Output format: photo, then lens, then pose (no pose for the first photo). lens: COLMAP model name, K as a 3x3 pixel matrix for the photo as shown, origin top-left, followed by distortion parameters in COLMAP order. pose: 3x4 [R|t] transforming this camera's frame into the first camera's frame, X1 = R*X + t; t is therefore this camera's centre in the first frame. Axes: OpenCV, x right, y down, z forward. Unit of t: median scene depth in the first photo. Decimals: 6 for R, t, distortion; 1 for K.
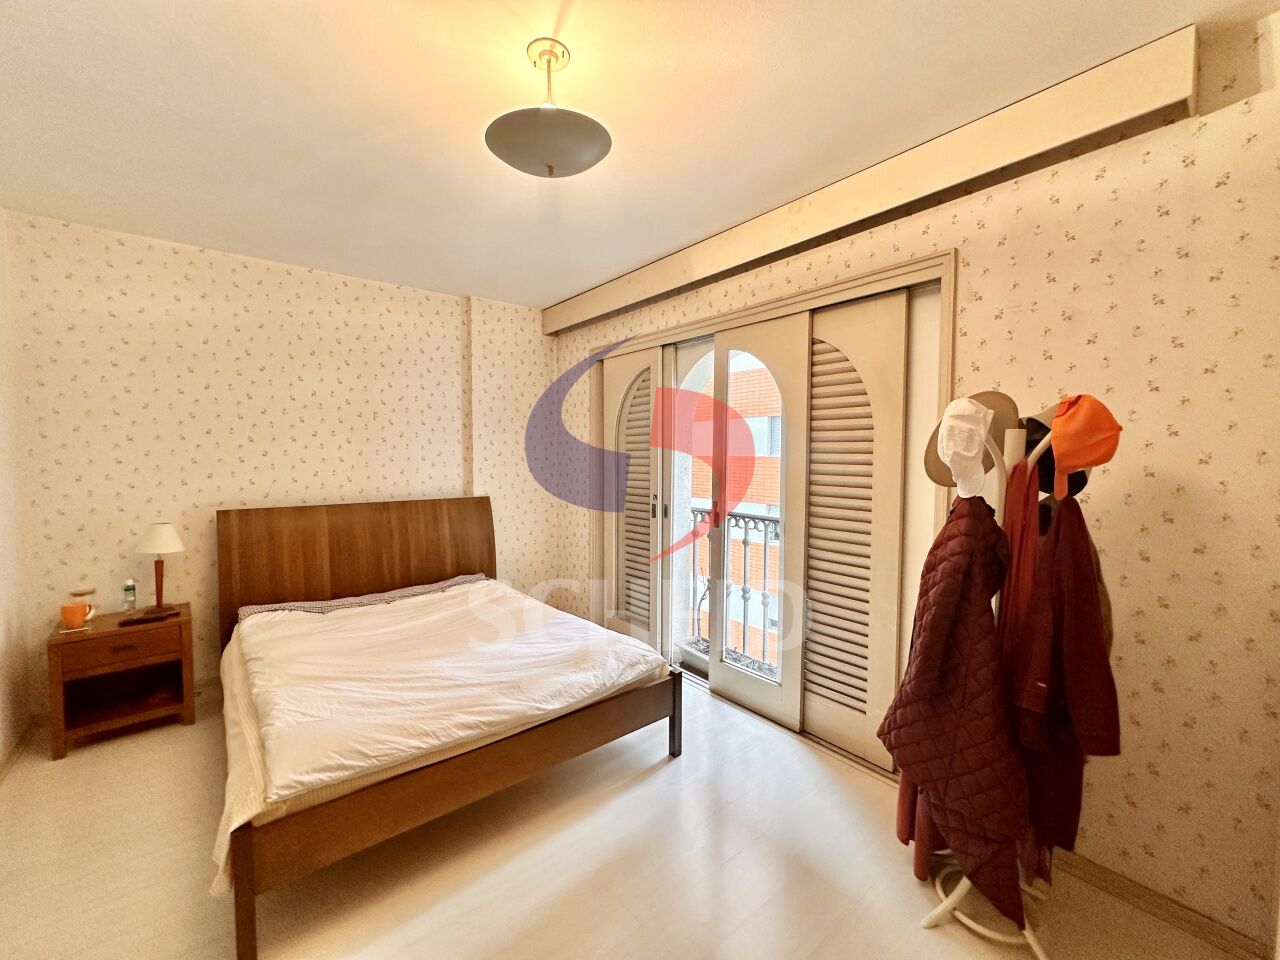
lens RADIAL K [[513.1, 0, 640.4], [0, 513.1, 481.4], [0, 0, 1]] dist [-0.003233, 0.000577]
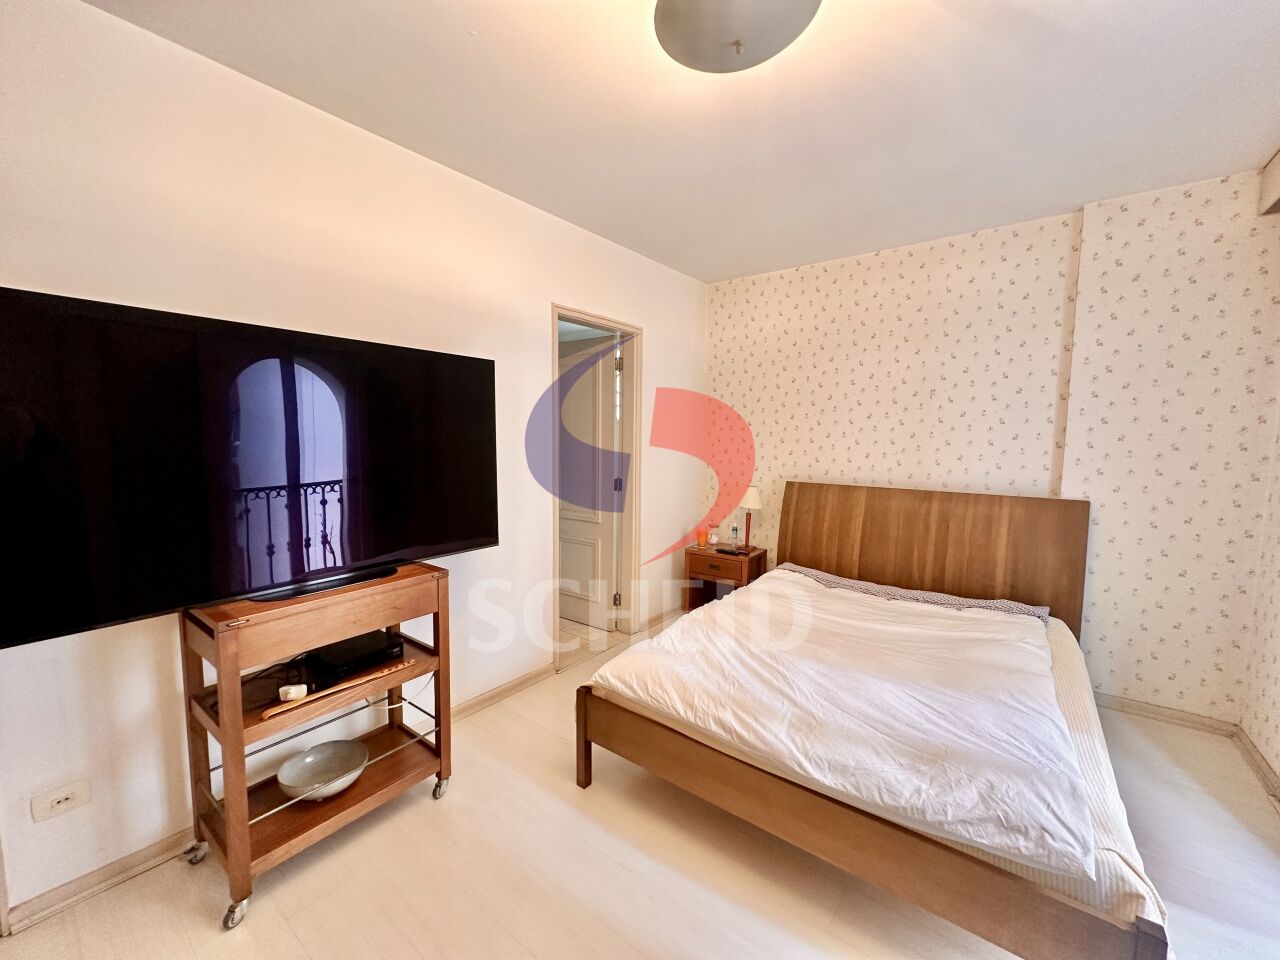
lens RADIAL K [[513.1, 0, 638.7], [0, 513.1, 481.5], [0, 0, 1]] dist [-0.003233, 0.000577]
pose [[0.225202, 0.089712, -0.970173, 0.343725], [-0.061110, 0.995092, 0.077831, -0.019852], [0.972394, 0.041759, 0.229579, 0.427100]]
